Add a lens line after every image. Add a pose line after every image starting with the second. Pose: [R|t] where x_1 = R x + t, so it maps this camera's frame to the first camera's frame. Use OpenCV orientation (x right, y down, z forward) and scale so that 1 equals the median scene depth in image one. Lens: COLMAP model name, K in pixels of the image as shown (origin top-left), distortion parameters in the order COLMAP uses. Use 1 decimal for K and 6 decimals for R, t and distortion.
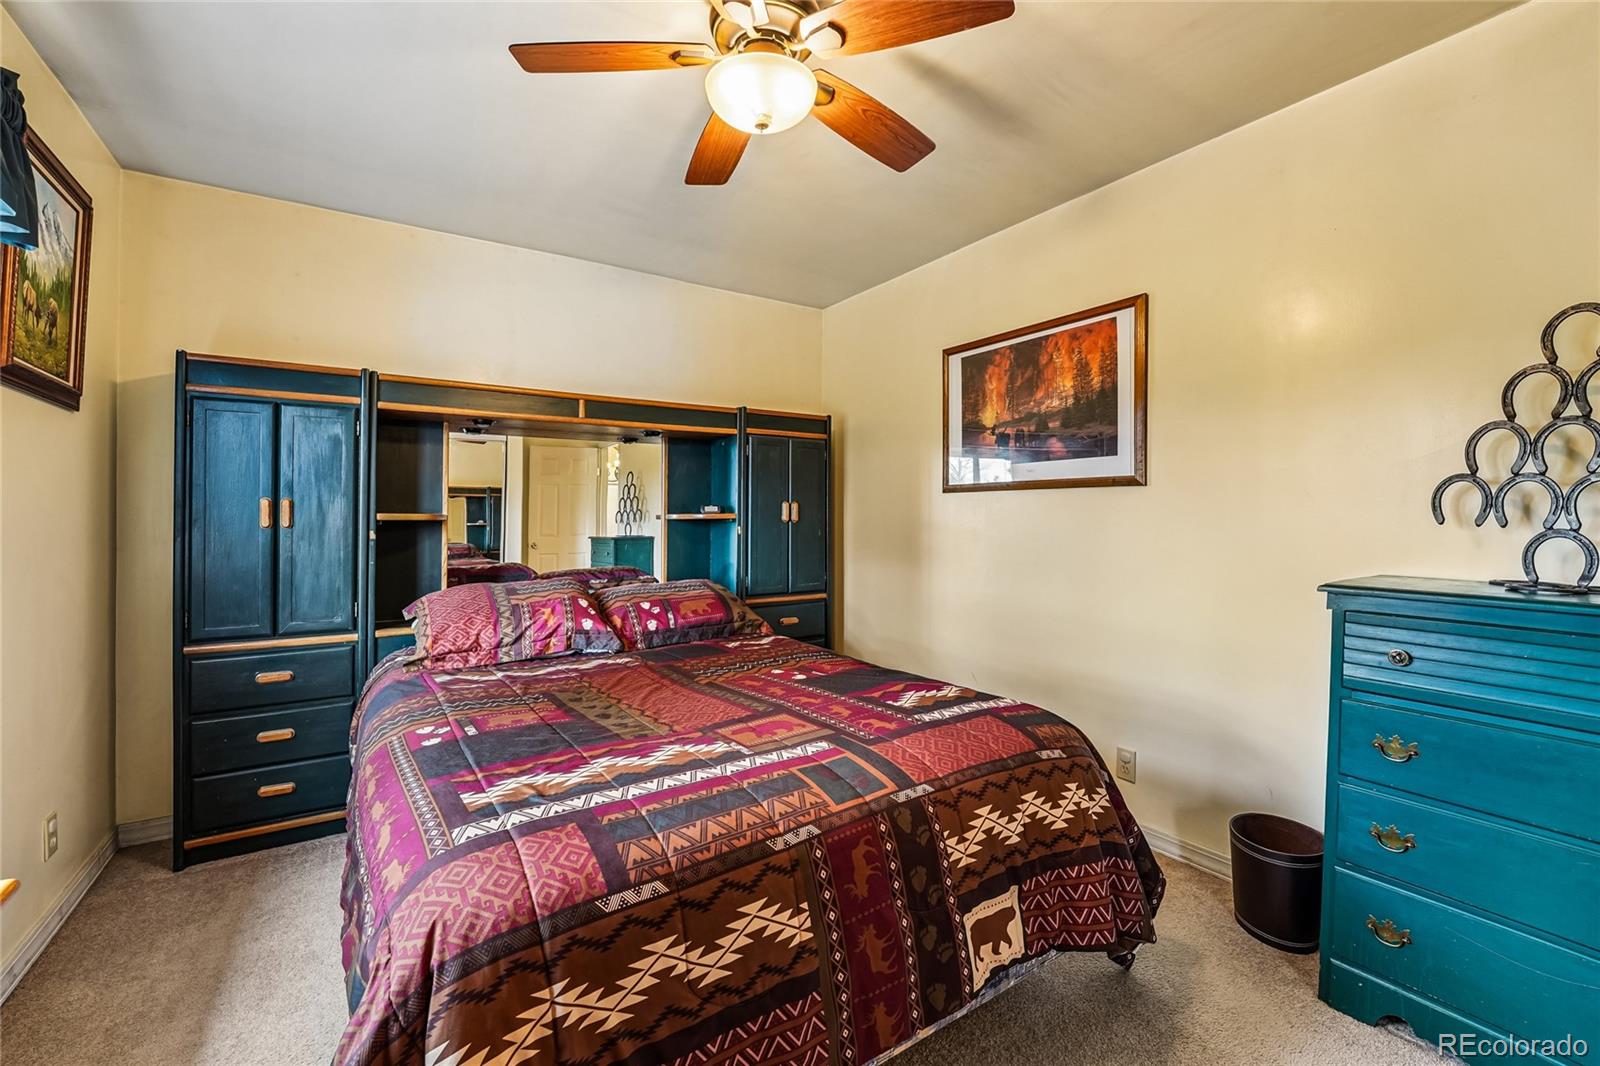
lens RADIAL K [[665.5, 0, 807.0], [0, 665.5, 525.9], [0, 0, 1]] dist [-0.025237, 0.002922]
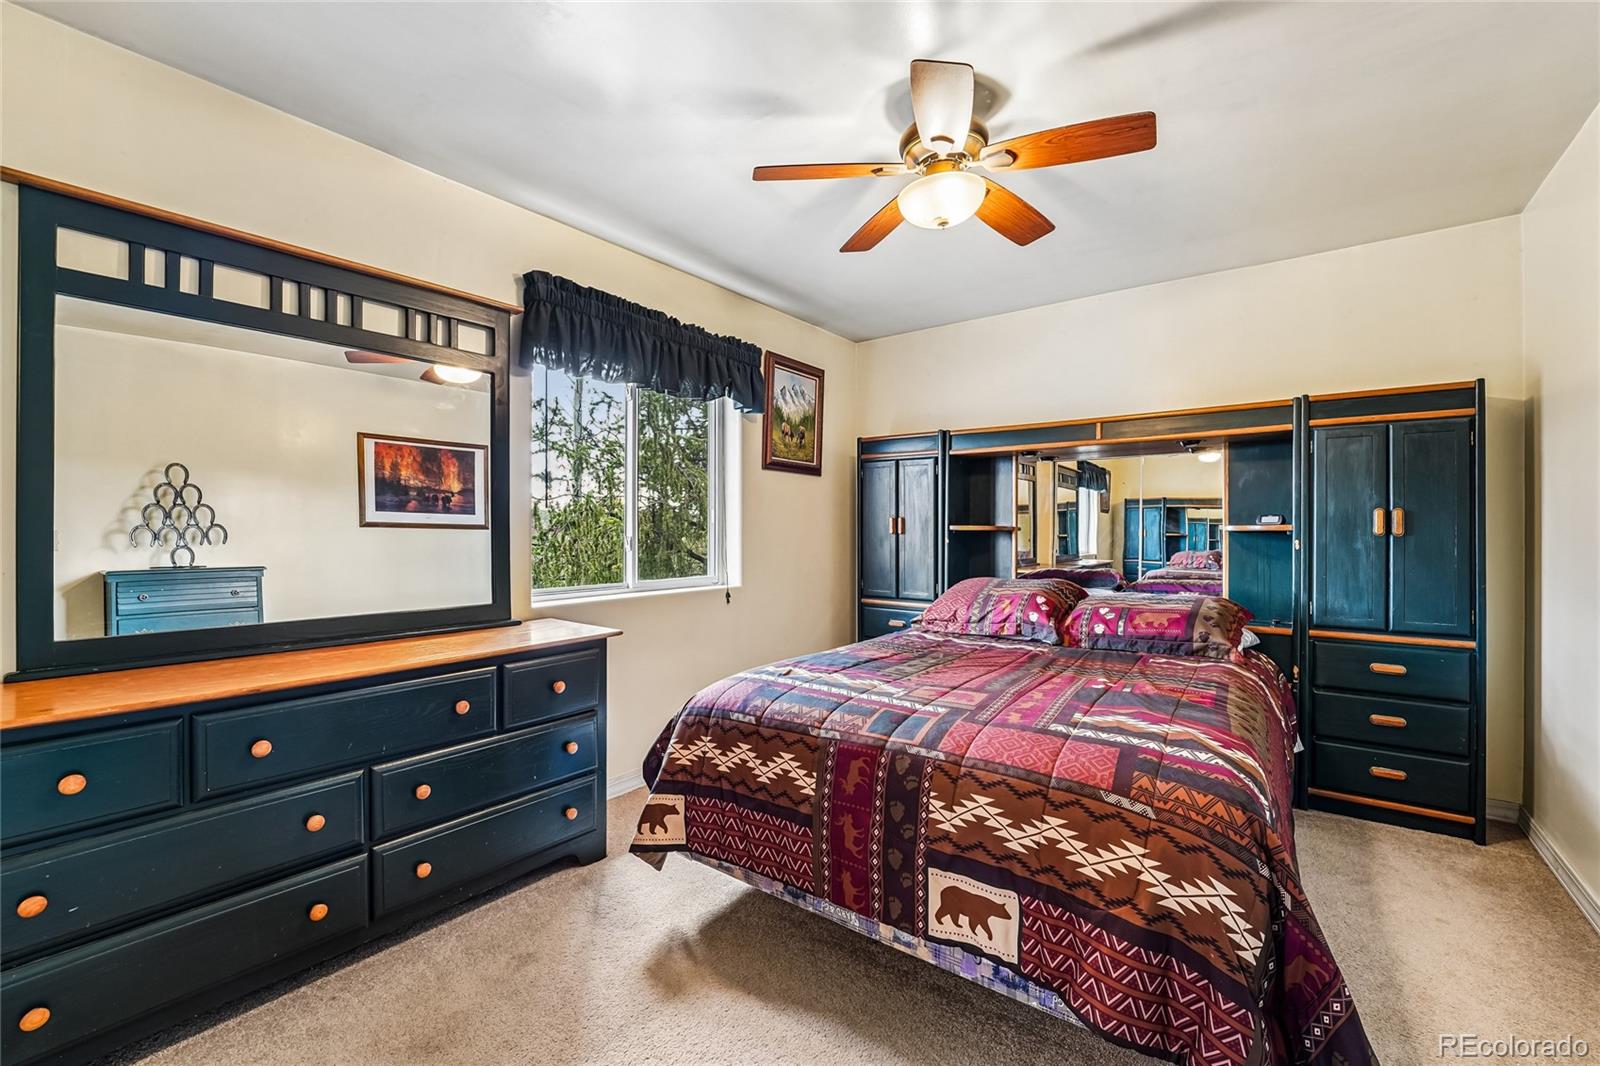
lens RADIAL K [[654.9, 0, 788.2], [0, 654.9, 530.0], [0, 0, 1]] dist [-0.029586, 0.004762]
pose [[0.314093, 0.003160, -0.949387, 0.848487], [-0.016327, 0.999865, -0.002074, -0.000035], [0.949252, 0.016152, 0.314102, 0.262179]]
